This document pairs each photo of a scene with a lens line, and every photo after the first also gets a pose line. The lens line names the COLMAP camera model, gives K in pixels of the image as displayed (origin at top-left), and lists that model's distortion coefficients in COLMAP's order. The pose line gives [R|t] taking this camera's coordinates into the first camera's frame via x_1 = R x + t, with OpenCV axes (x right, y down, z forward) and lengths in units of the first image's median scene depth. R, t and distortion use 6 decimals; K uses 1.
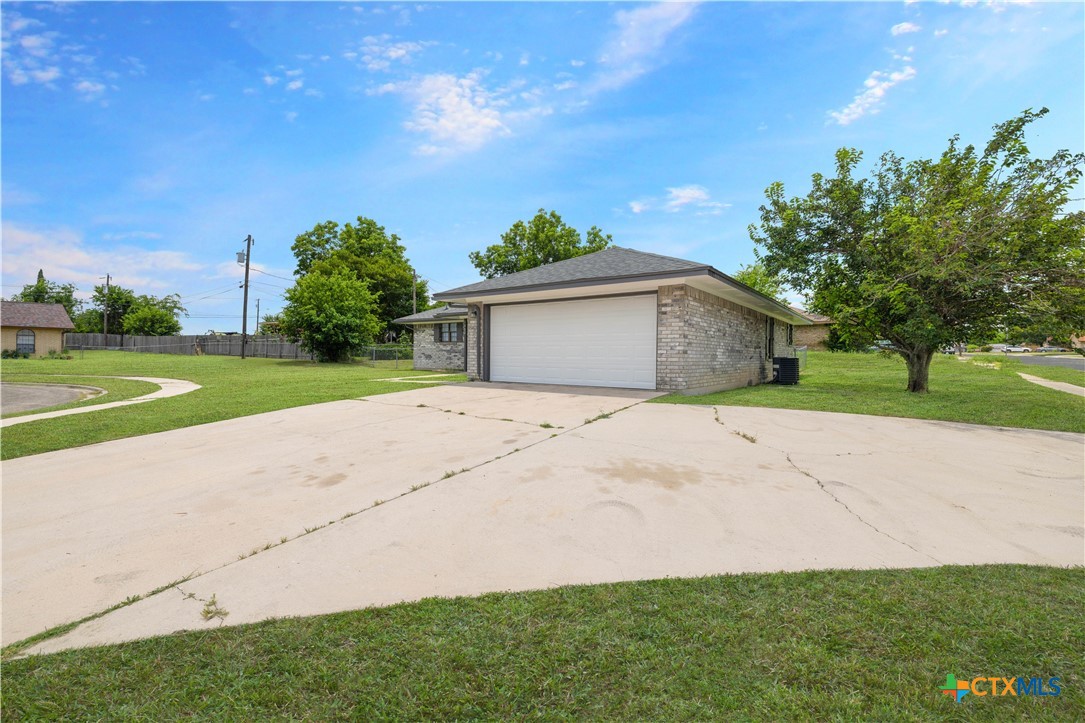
lens RADIAL K [[461.4, 0, 535.9], [0, 461.4, 355.9], [0, 0, 1]] dist [0.001095, 0.000395]
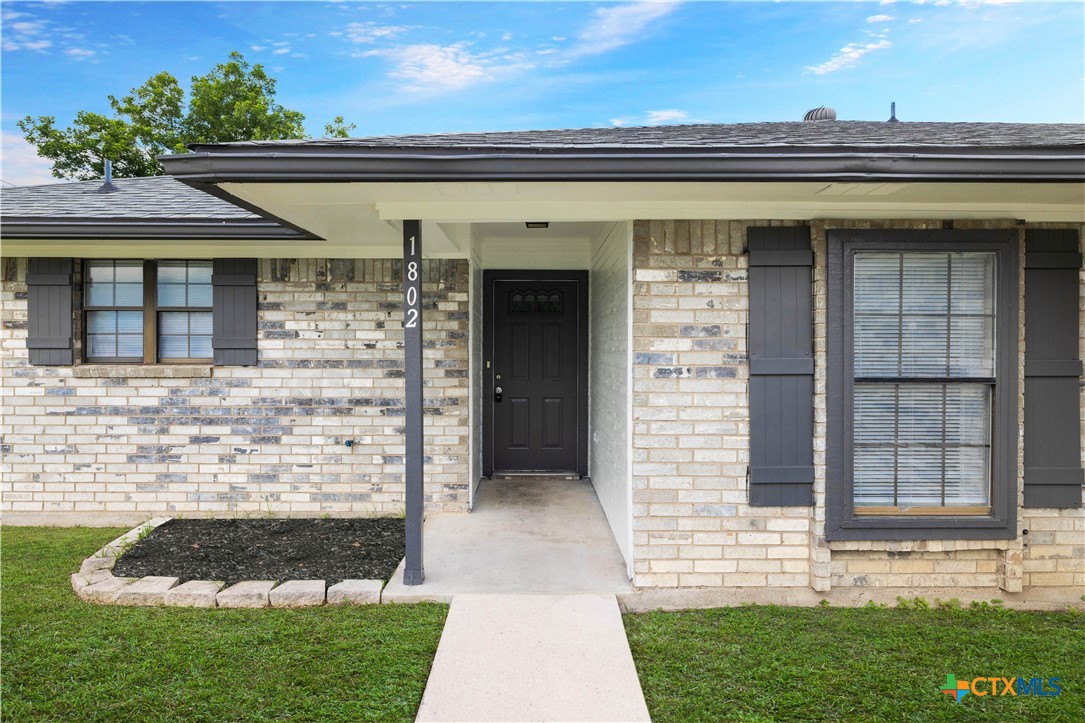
lens RADIAL K [[581.4, 0, 539.7], [0, 581.4, 345.0], [0, 0, 1]] dist [-0.000451, -0.000118]
pose [[0.799787, -0.002560, 0.600279, -0.197841], [0.004418, 0.999989, -0.001621, -0.035758], [-0.600268, 0.003948, 0.799789, 0.704657]]
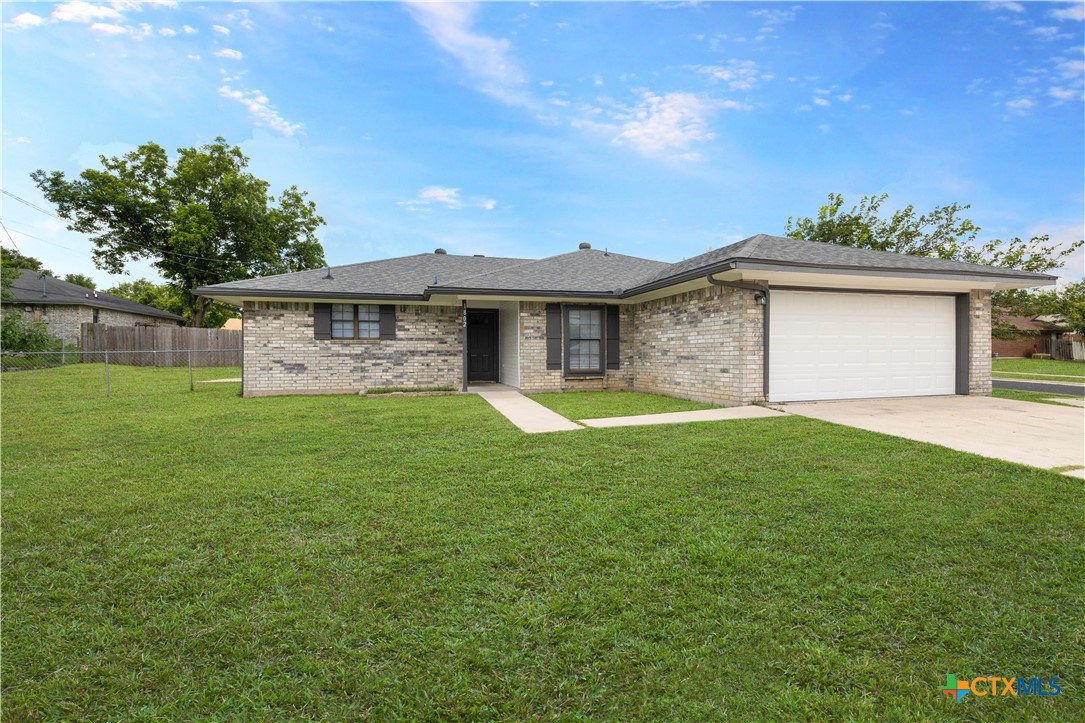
lens RADIAL K [[461.4, 0, 535.9], [0, 461.4, 355.9], [0, 0, 1]] dist [0.001095, 0.000395]
pose [[0.626324, -0.011085, 0.779484, -0.465961], [0.009392, 0.999934, 0.006674, -0.012188], [-0.779506, 0.003140, 0.626387, 0.484868]]
